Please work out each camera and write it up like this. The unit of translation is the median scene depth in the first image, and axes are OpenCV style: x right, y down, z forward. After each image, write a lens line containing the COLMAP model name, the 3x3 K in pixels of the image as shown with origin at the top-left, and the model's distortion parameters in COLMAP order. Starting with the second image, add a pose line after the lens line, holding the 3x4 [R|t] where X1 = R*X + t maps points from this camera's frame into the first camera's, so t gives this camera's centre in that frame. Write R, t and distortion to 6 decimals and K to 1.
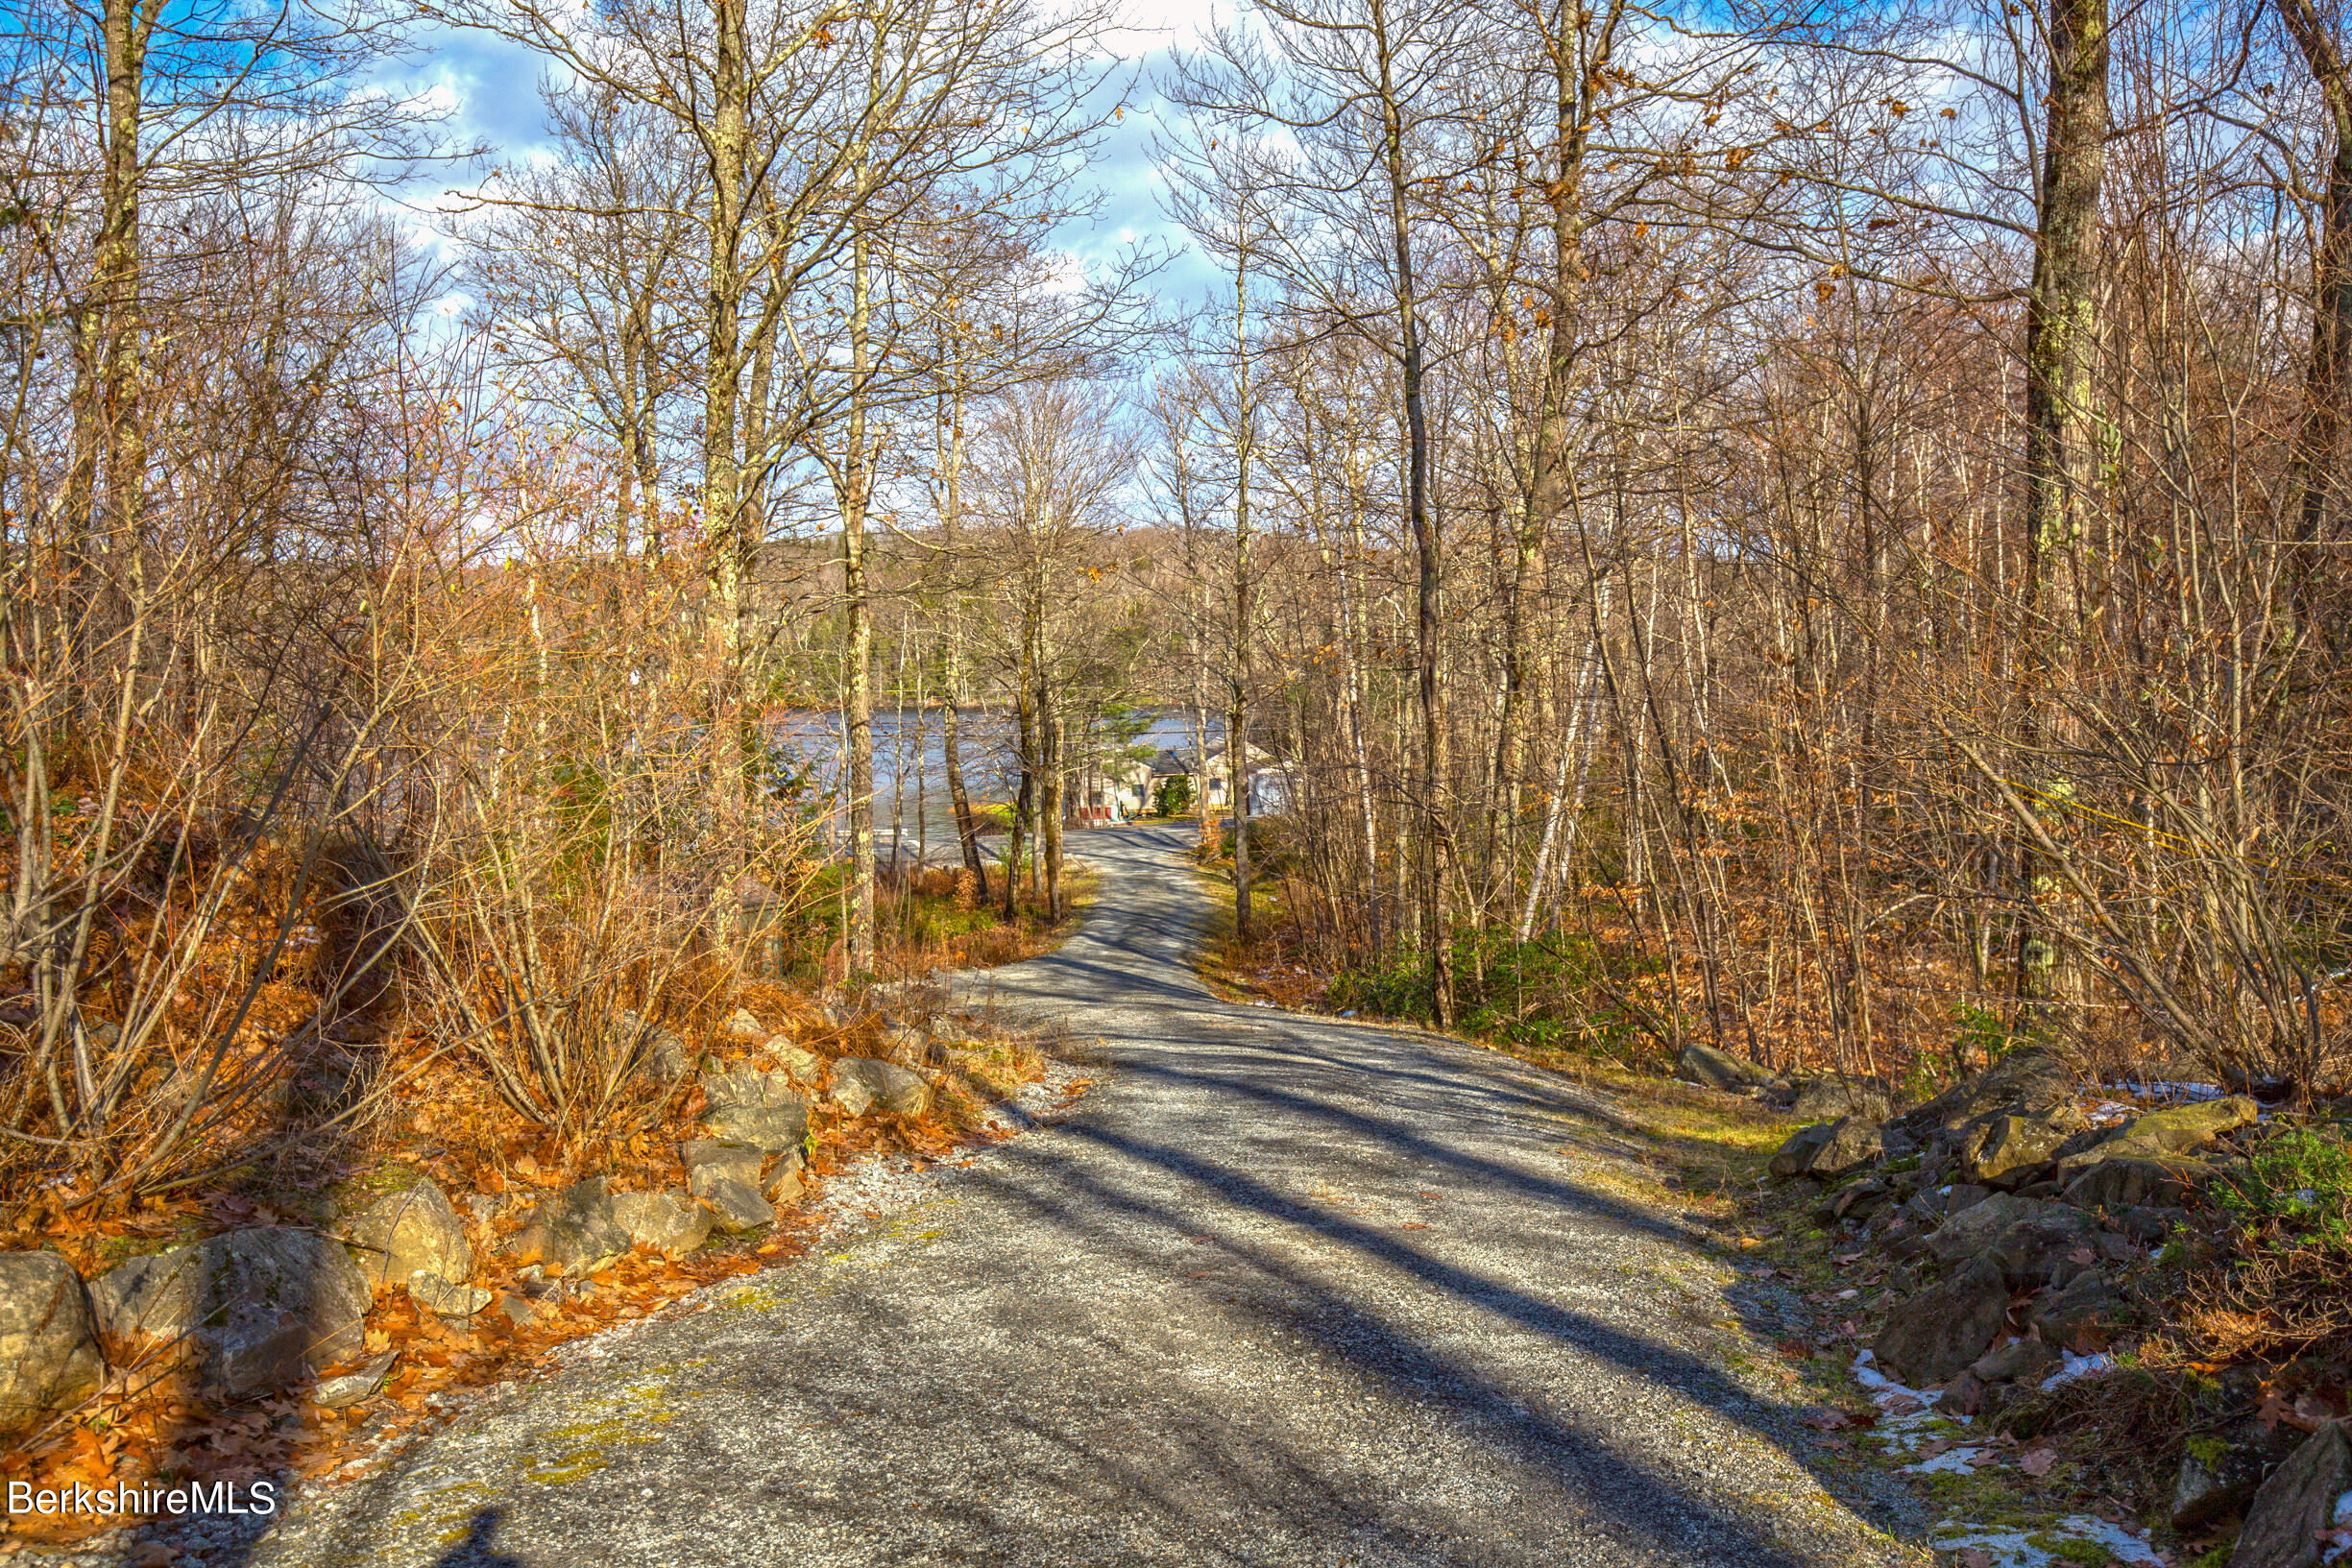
lens RADIAL K [[2030.8, 0, 1176.1], [0, 2030.8, 784.2], [0, 0, 1]] dist [0.007203, 0.000878]
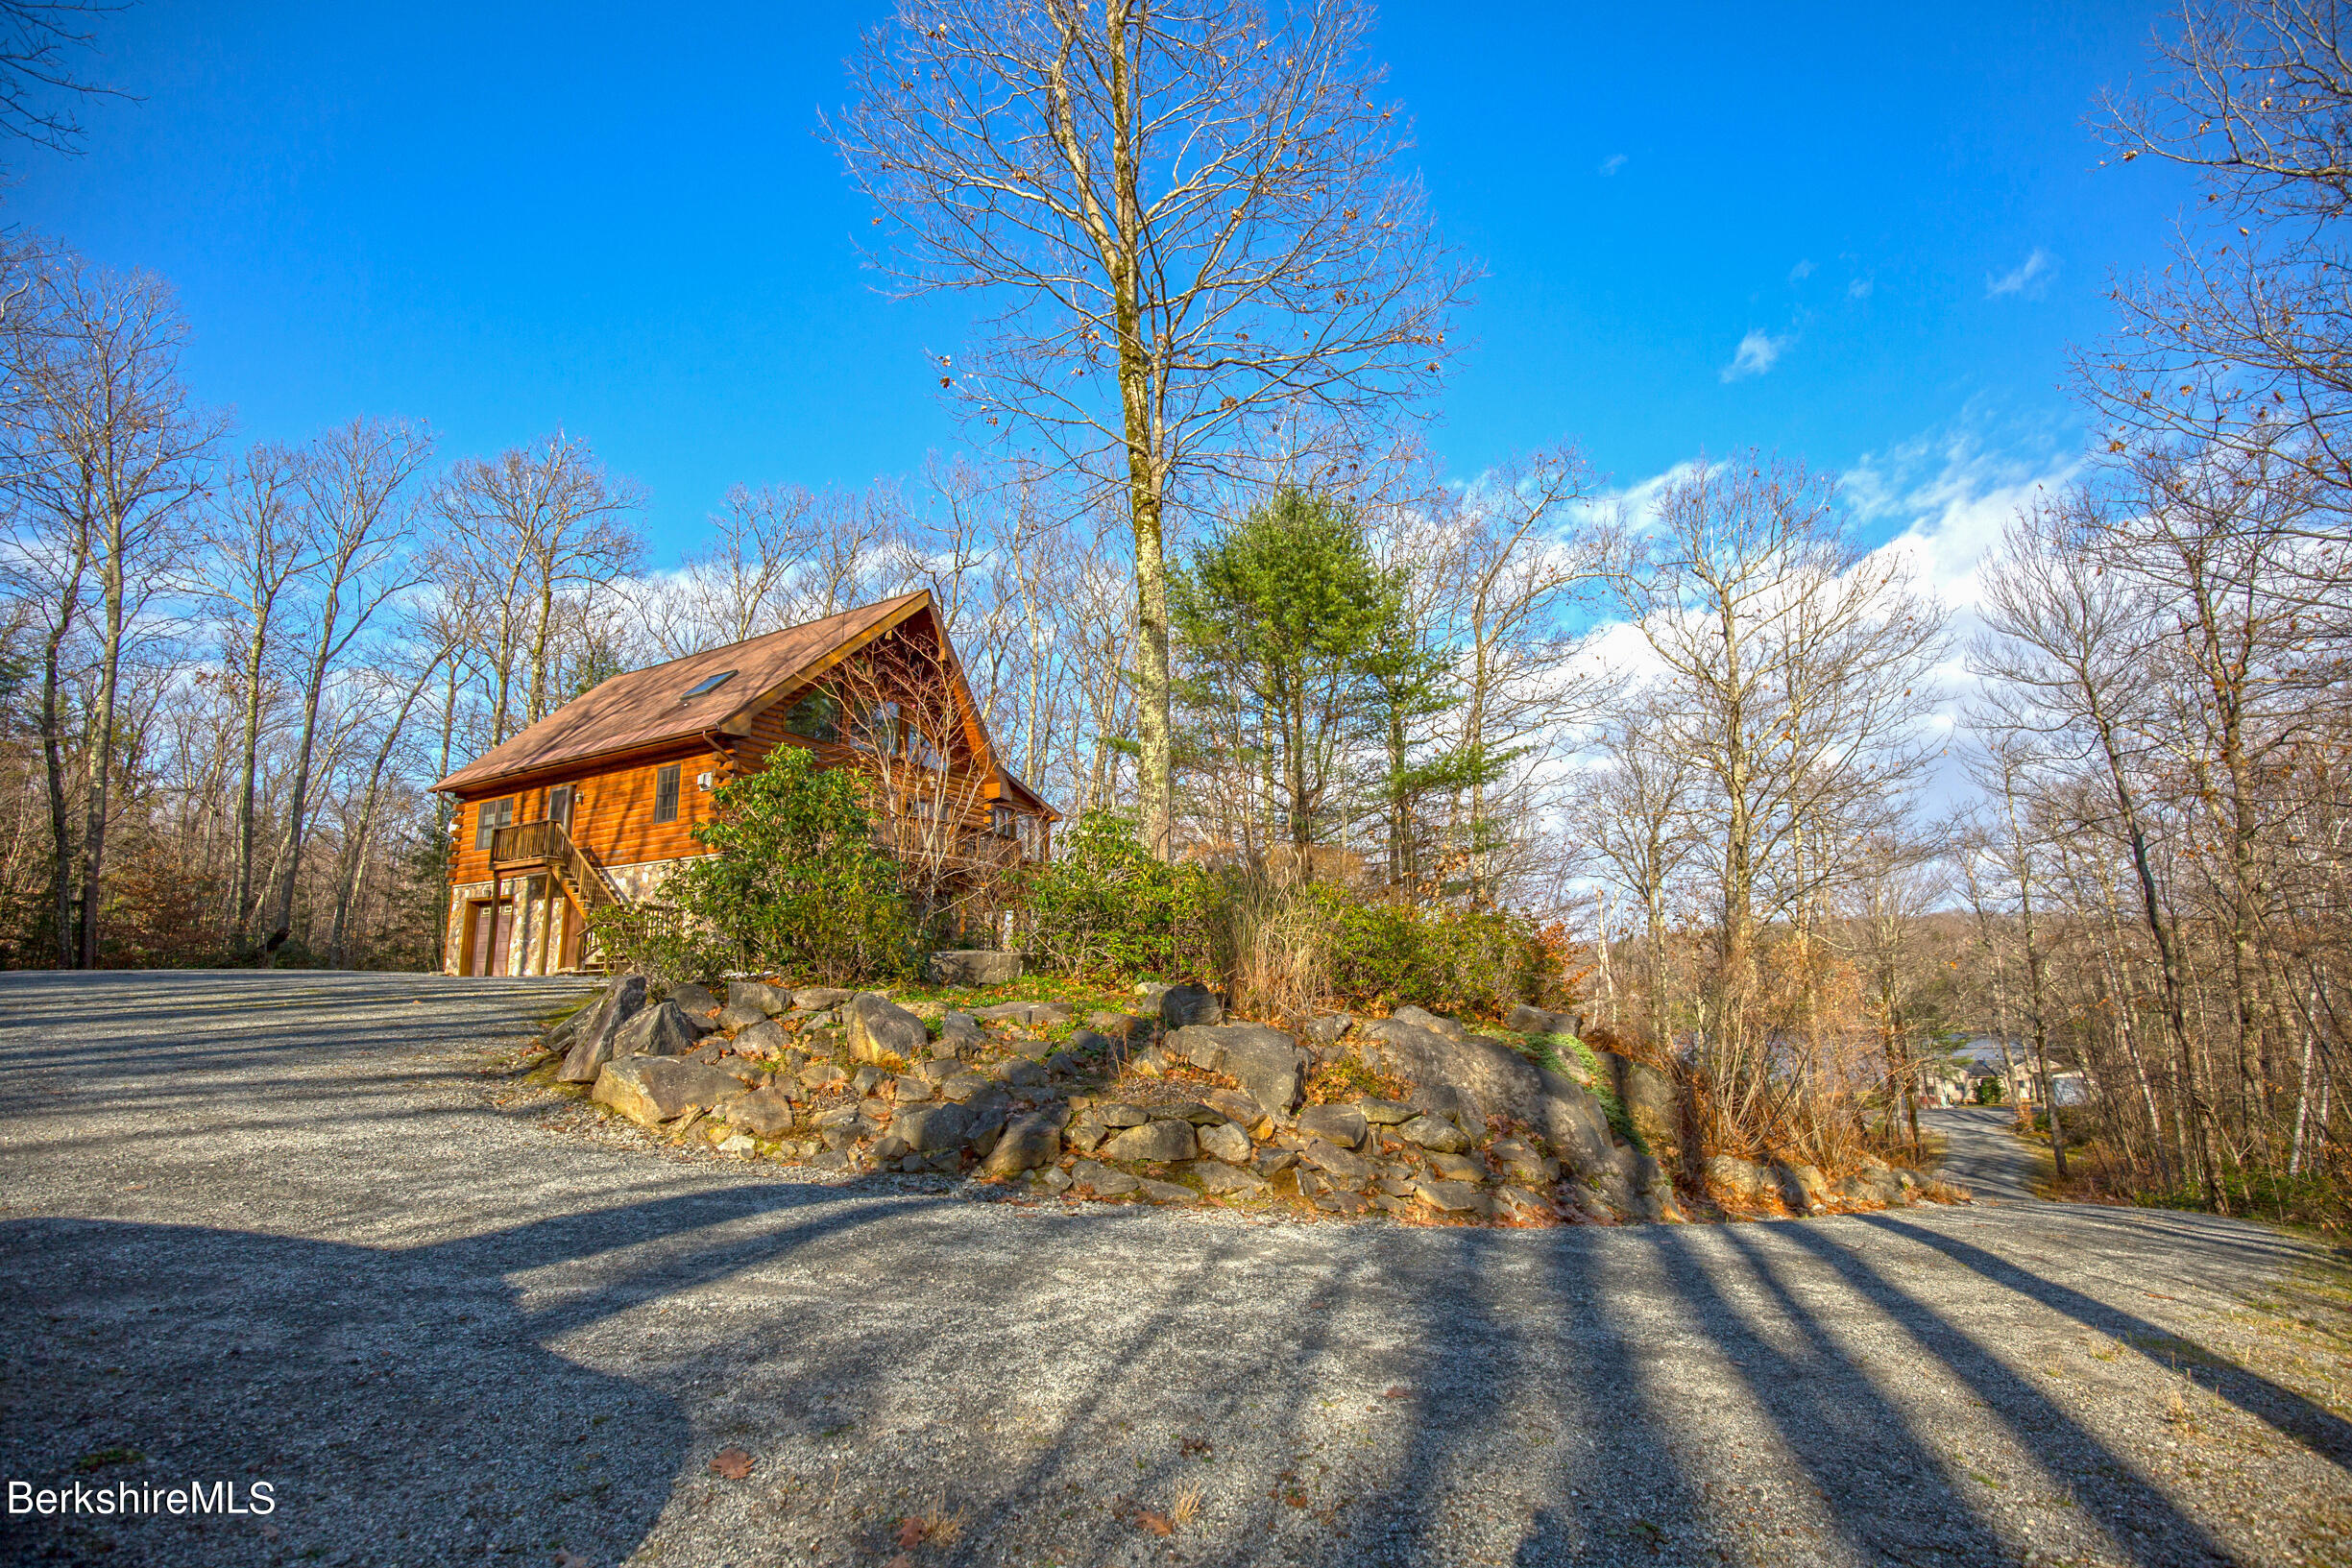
lens RADIAL K [[1139.6, 0, 1171.5], [0, 1139.6, 786.9], [0, 0, 1]] dist [-0.002870, 0.000050]
pose [[0.824015, -0.104999, -0.556753, -0.011329], [-0.033768, 0.971829, -0.233256, 0.006045], [0.565560, 0.211007, 0.797256, -0.142329]]
